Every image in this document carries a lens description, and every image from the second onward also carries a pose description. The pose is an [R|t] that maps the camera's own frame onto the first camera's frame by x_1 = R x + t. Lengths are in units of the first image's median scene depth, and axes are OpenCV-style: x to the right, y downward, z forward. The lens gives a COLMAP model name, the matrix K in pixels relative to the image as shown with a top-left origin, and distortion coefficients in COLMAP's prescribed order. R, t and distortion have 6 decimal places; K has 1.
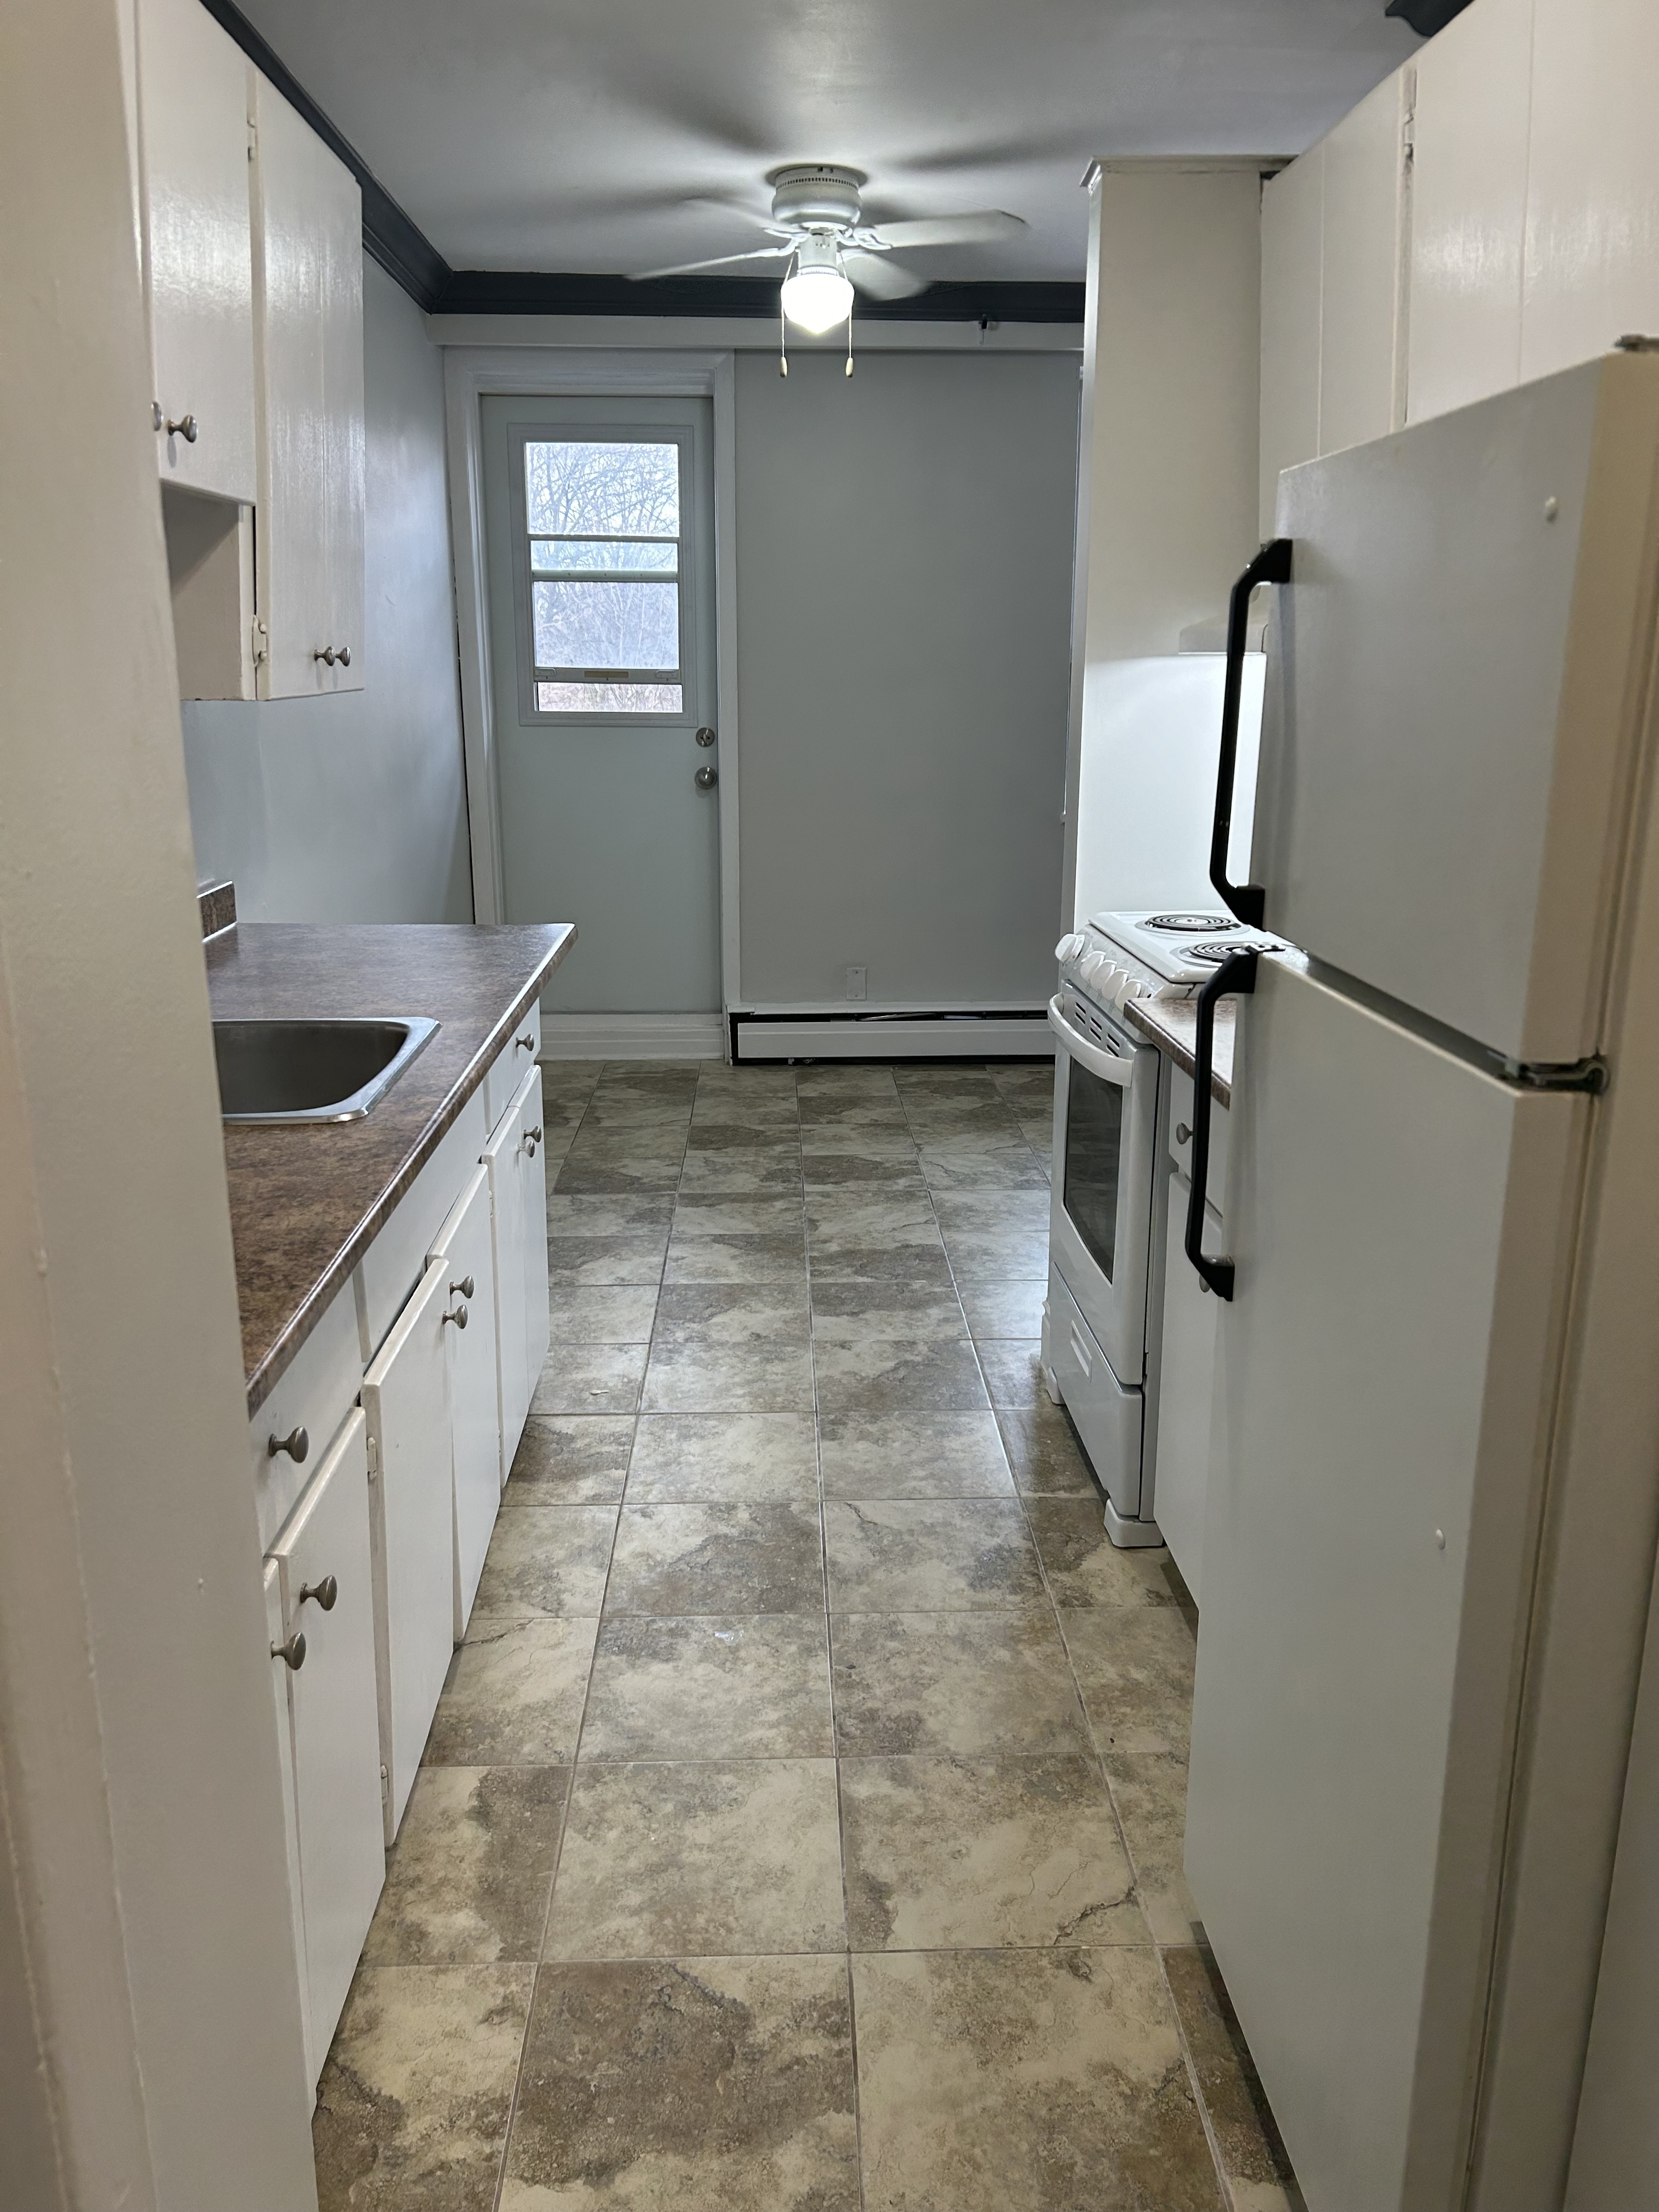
lens RADIAL K [[1682.1, 0, 829.3], [0, 1682.1, 1101.6], [0, 0, 1]] dist [-0.003020, -0.010194]
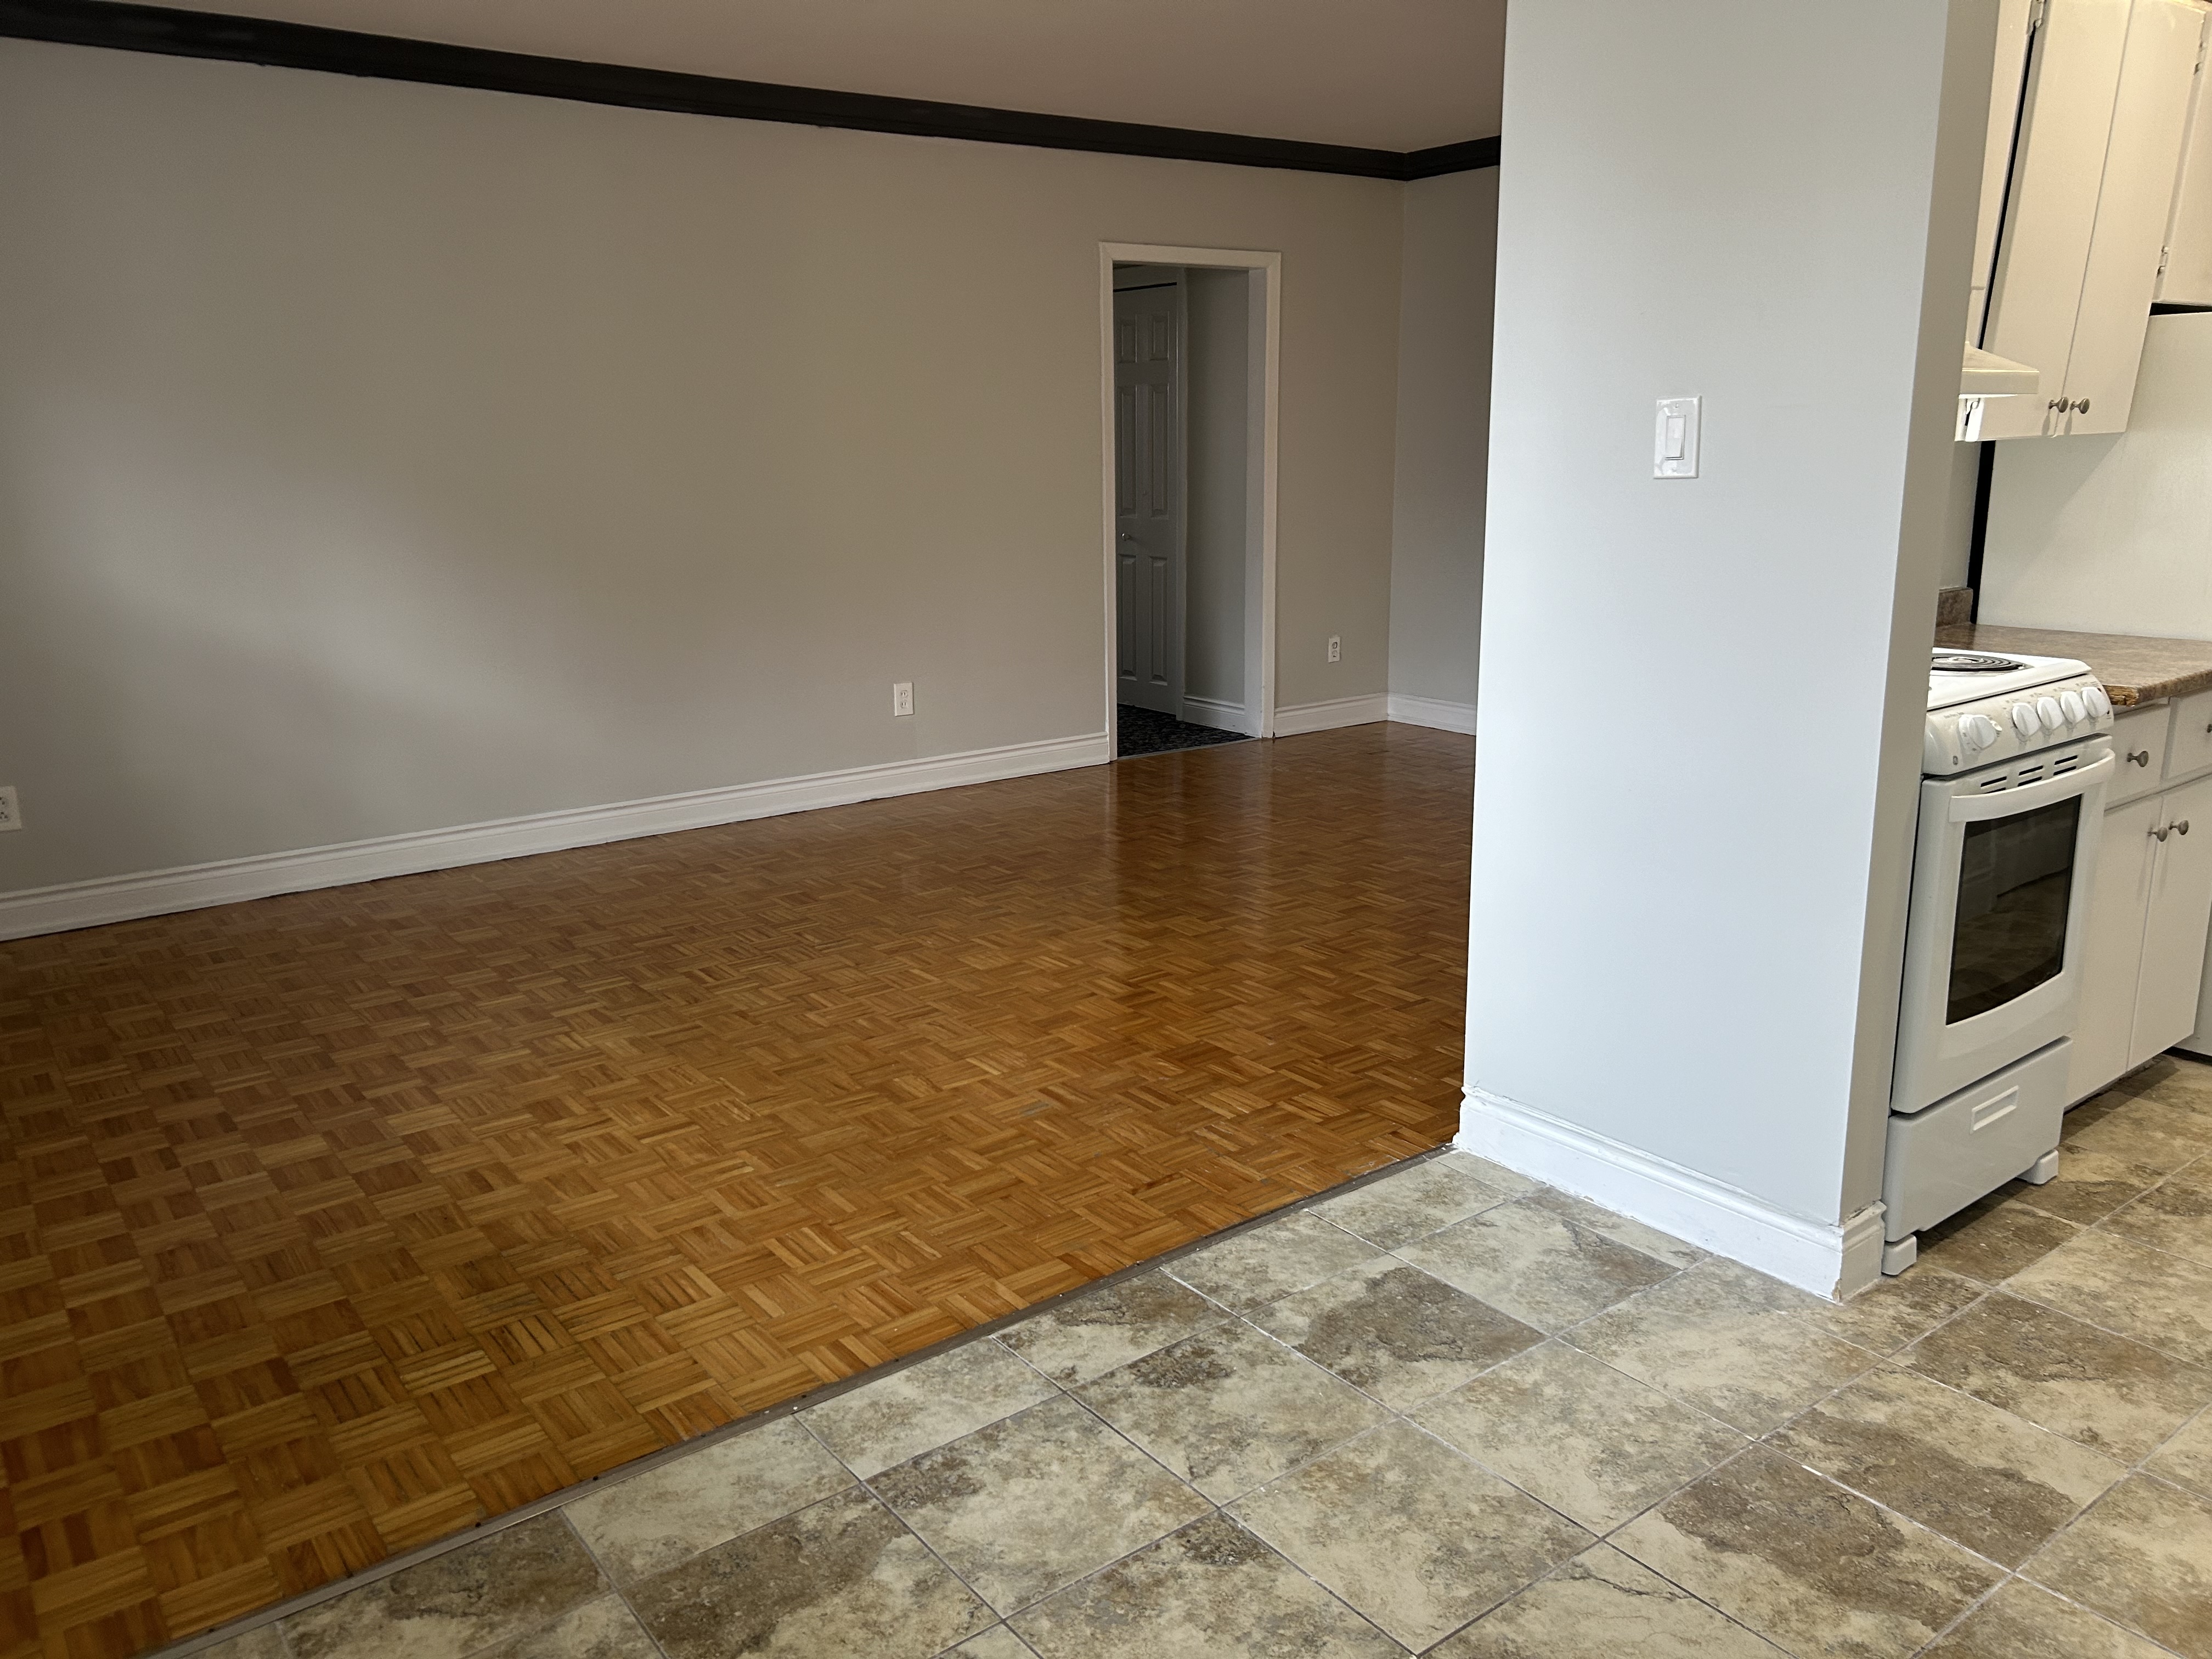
lens RADIAL K [[1682.1, 0, 1106.3], [0, 1682.1, 827.6], [0, 0, 1]] dist [-0.003020, -0.010194]
pose [[-0.579310, -0.199837, 0.790231, -0.220857], [0.208115, 0.901086, 0.380437, -0.368130], [-0.788091, 0.384850, -0.480419, 1.428867]]
